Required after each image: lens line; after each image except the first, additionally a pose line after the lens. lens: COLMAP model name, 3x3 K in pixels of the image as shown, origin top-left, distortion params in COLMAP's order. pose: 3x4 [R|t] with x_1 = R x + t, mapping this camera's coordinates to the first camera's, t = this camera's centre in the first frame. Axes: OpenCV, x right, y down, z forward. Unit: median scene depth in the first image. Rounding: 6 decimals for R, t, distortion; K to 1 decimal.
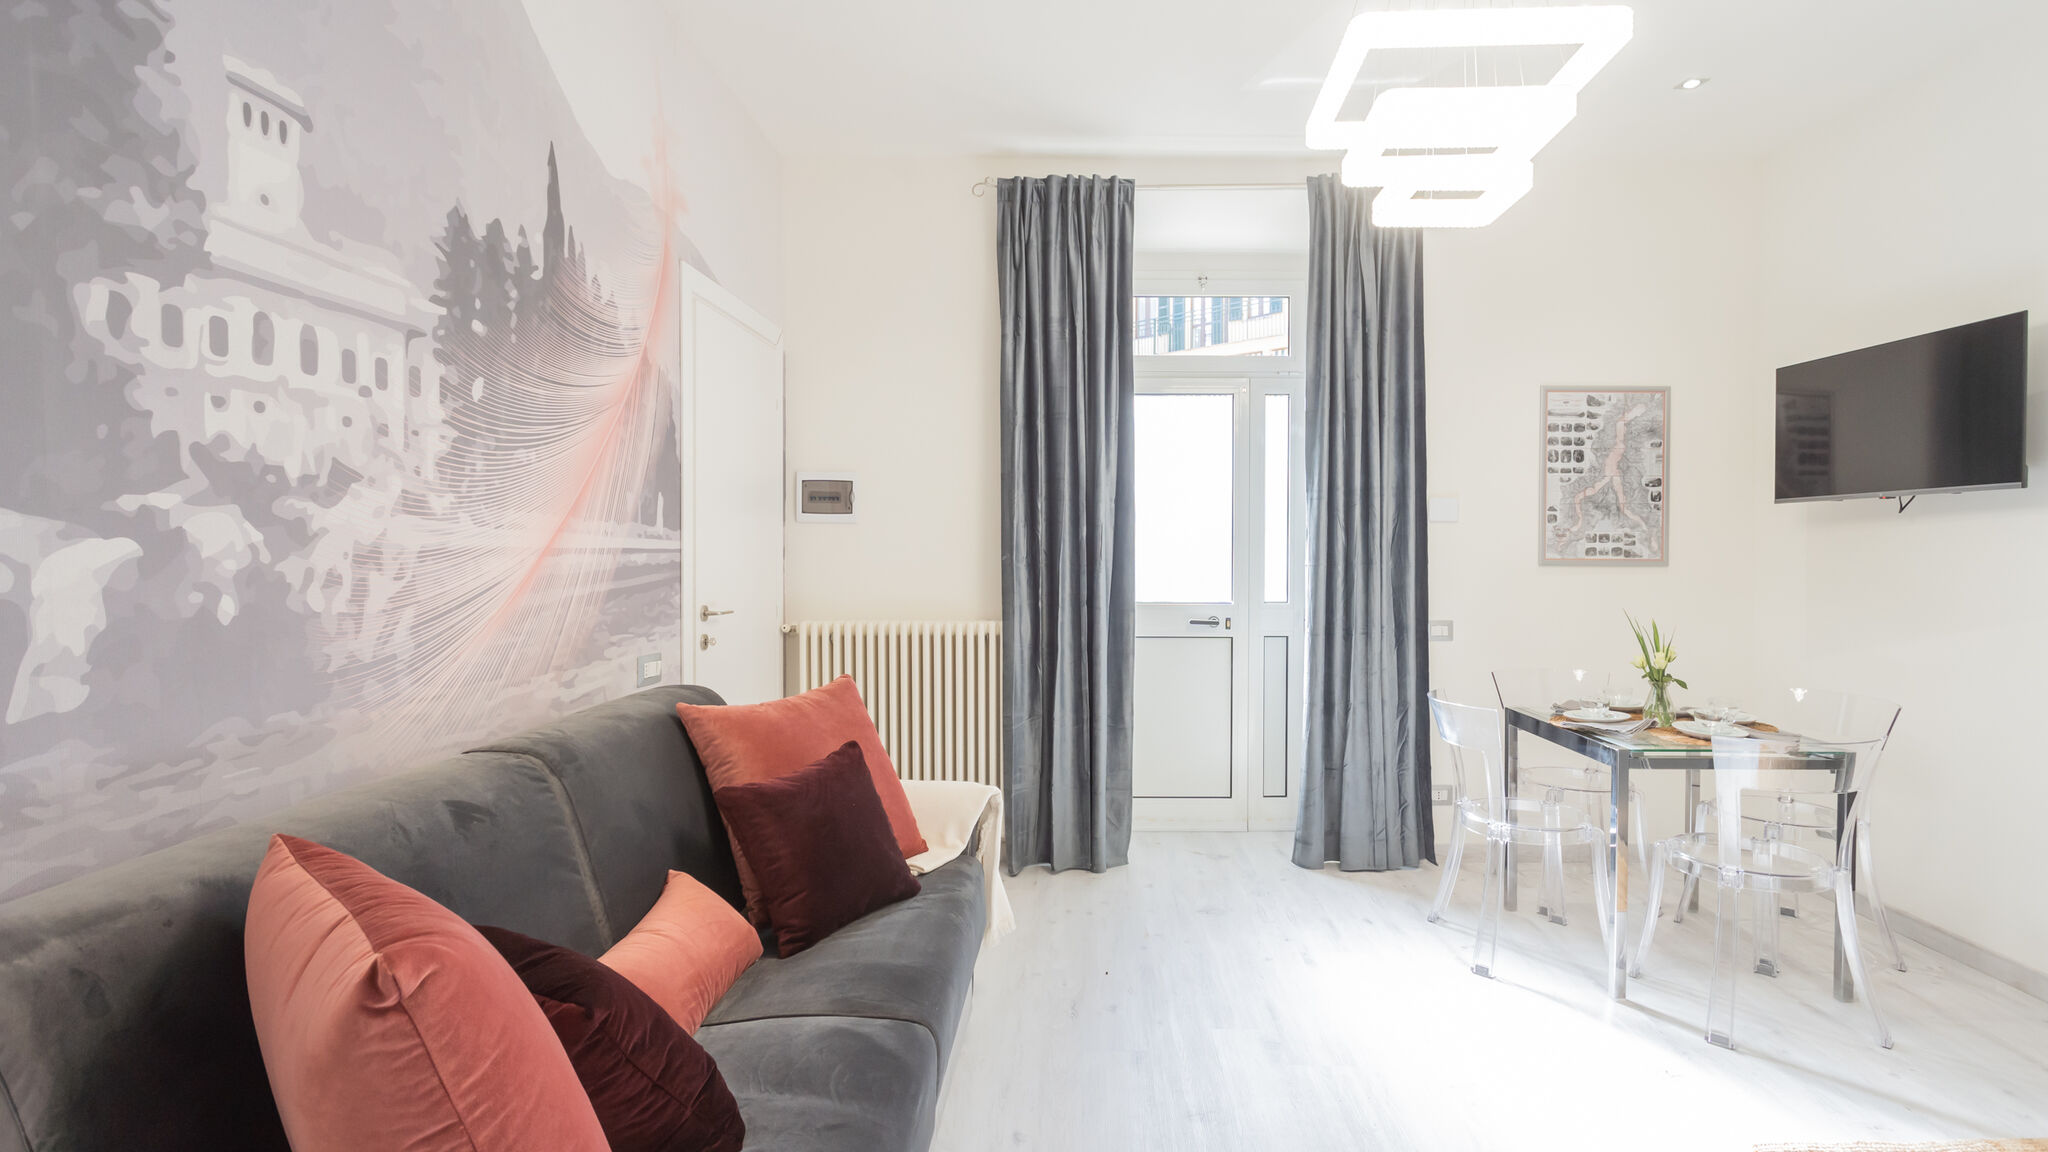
lens RADIAL K [[995.3, 0, 1028.7], [0, 995.3, 559.8], [0, 0, 1]] dist [-0.003652, -0.000206]
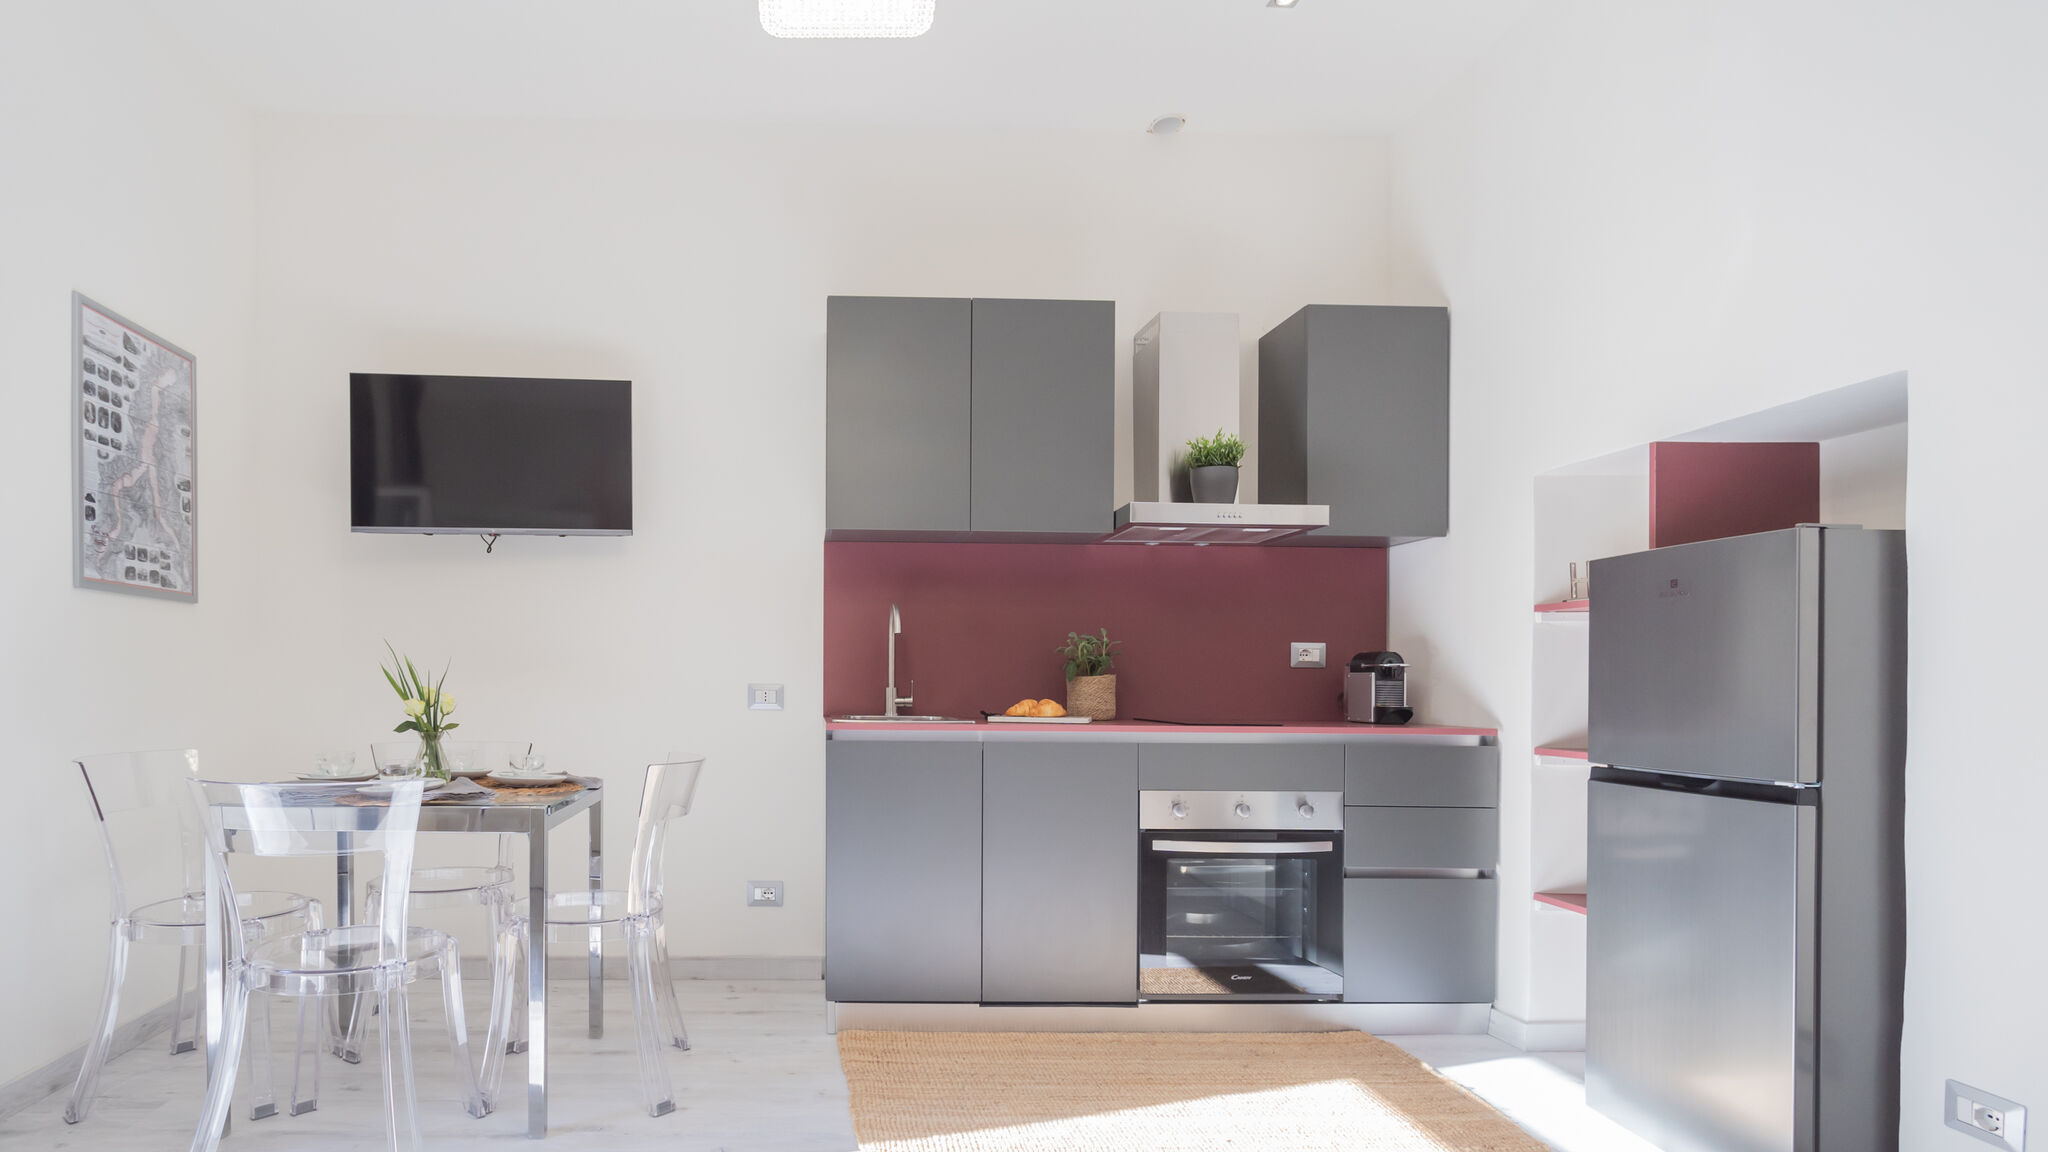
lens RADIAL K [[1035.5, 0, 832.4], [0, 1035.5, 698.5], [0, 0, 1]] dist [-0.010893, 0.000019]
pose [[-0.058620, -0.020571, 0.998068, -0.141025], [0.010005, 0.999725, 0.021193, 0.064689], [-0.998230, 0.011228, -0.058398, 0.579468]]
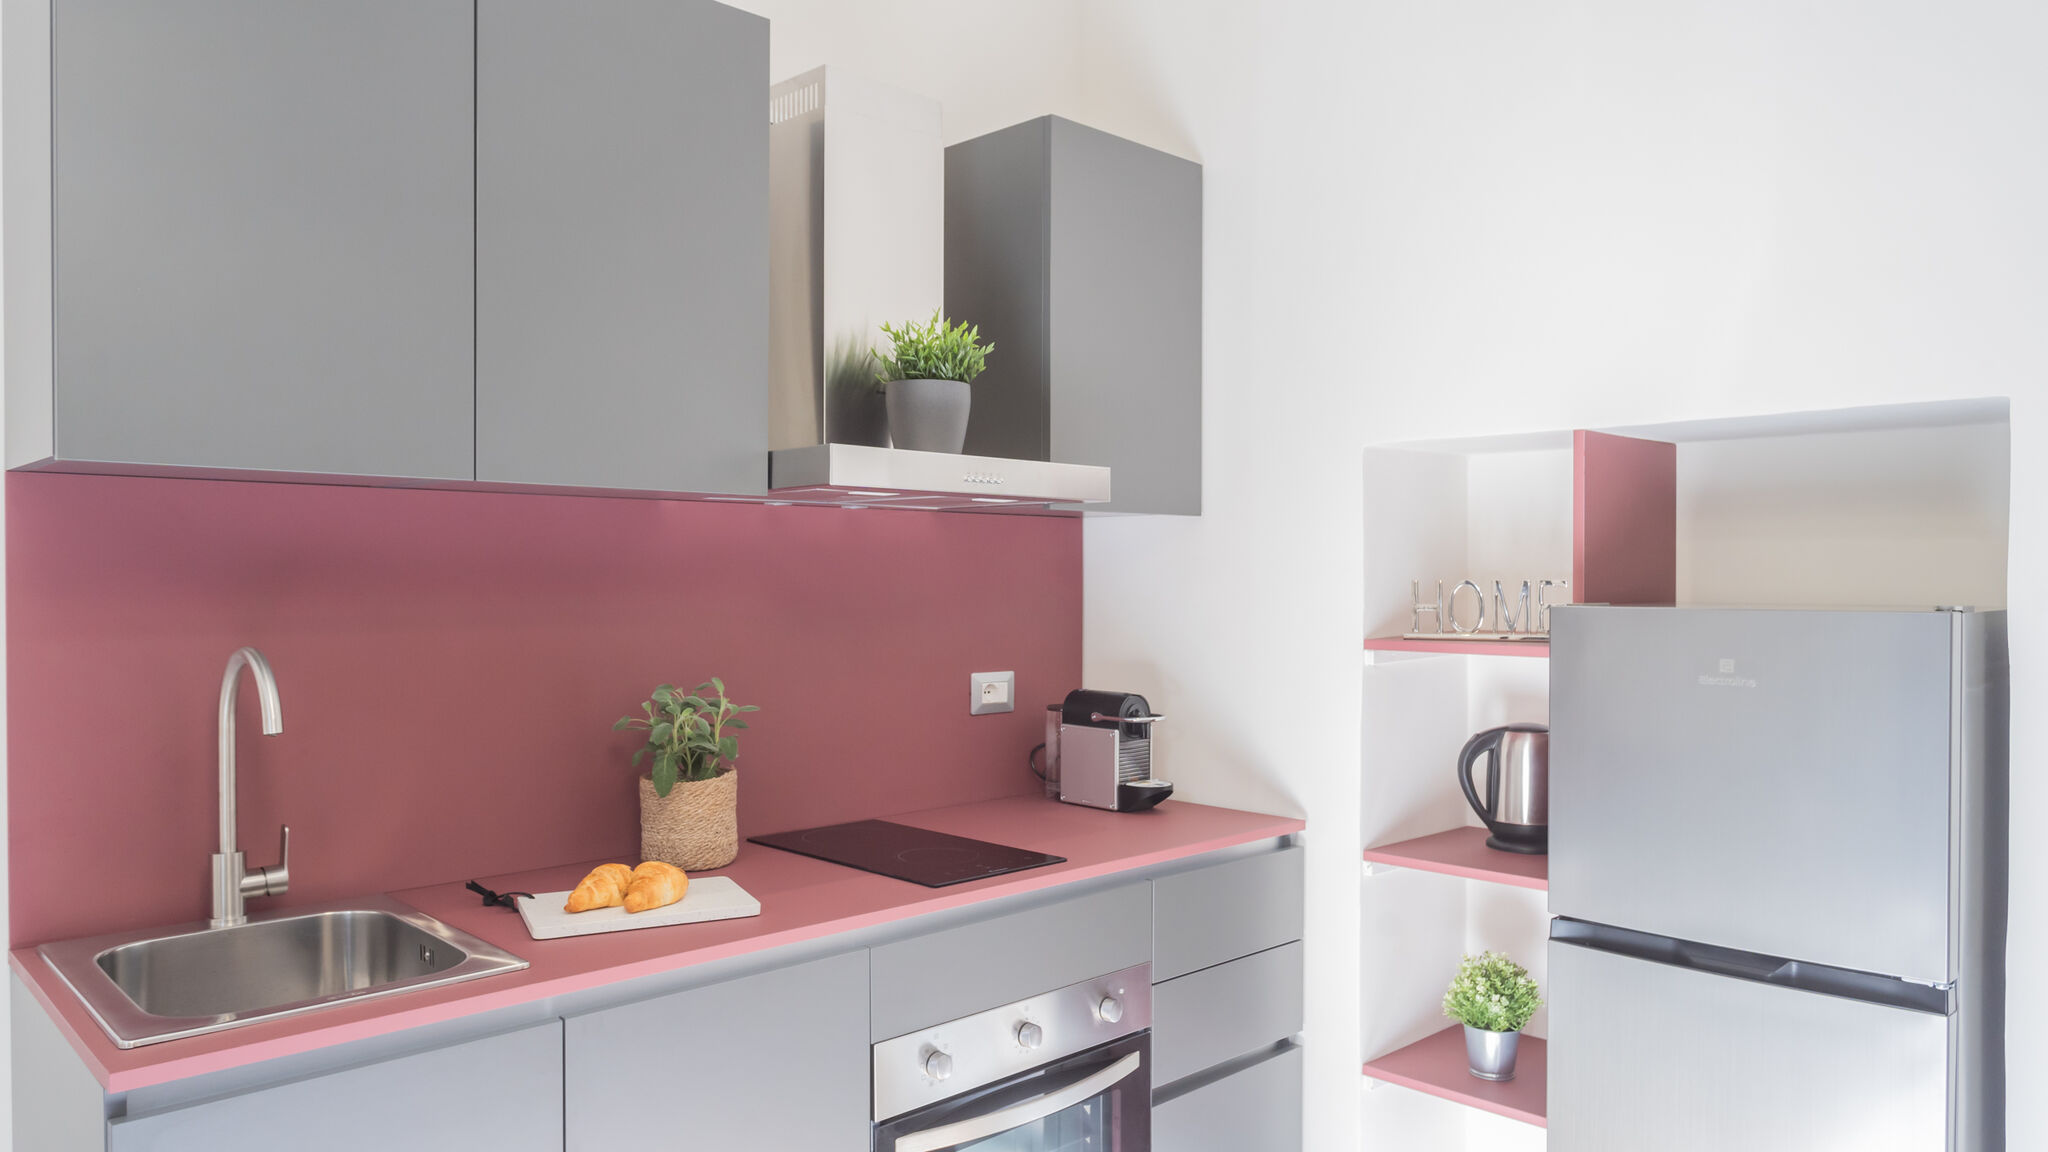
lens RADIAL K [[1372.8, 0, 1023.4], [0, 1372.8, 588.0], [0, 0, 1]] dist [-0.020841, -0.004098]
pose [[-0.723251, -0.010287, 0.690508, 0.211787], [0.009084, 0.999661, 0.024408, -0.019028], [-0.690525, 0.023925, -0.722912, 0.619581]]
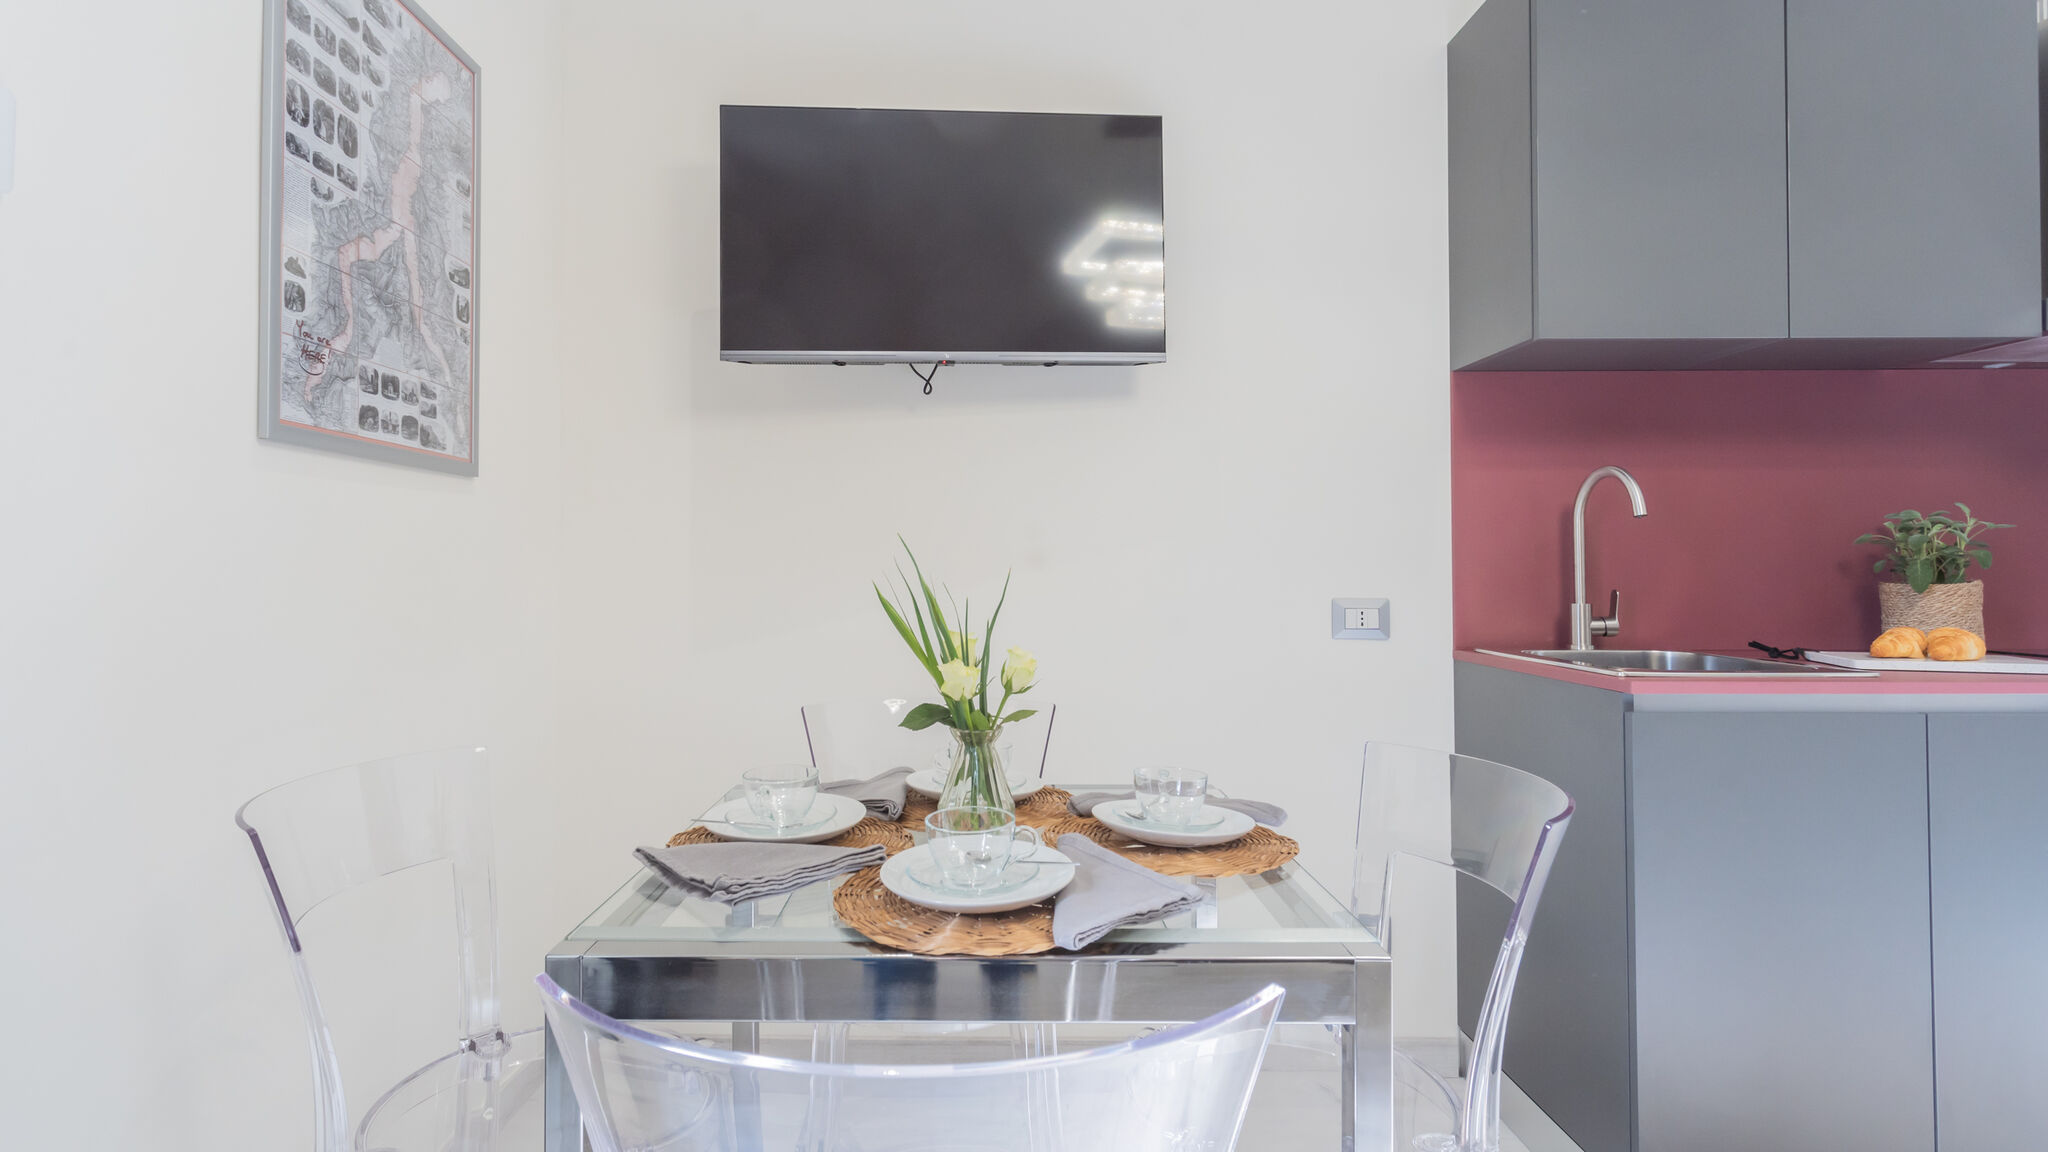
lens RADIAL K [[995.3, 0, 980.5], [0, 995.3, 540.8], [0, 0, 1]] dist [-0.003652, -0.000206]
pose [[-0.019348, 0.020989, 0.999592, 0.207587], [0.019275, 0.999602, -0.020616, 0.047137], [-0.999627, 0.018869, -0.019745, 0.790357]]
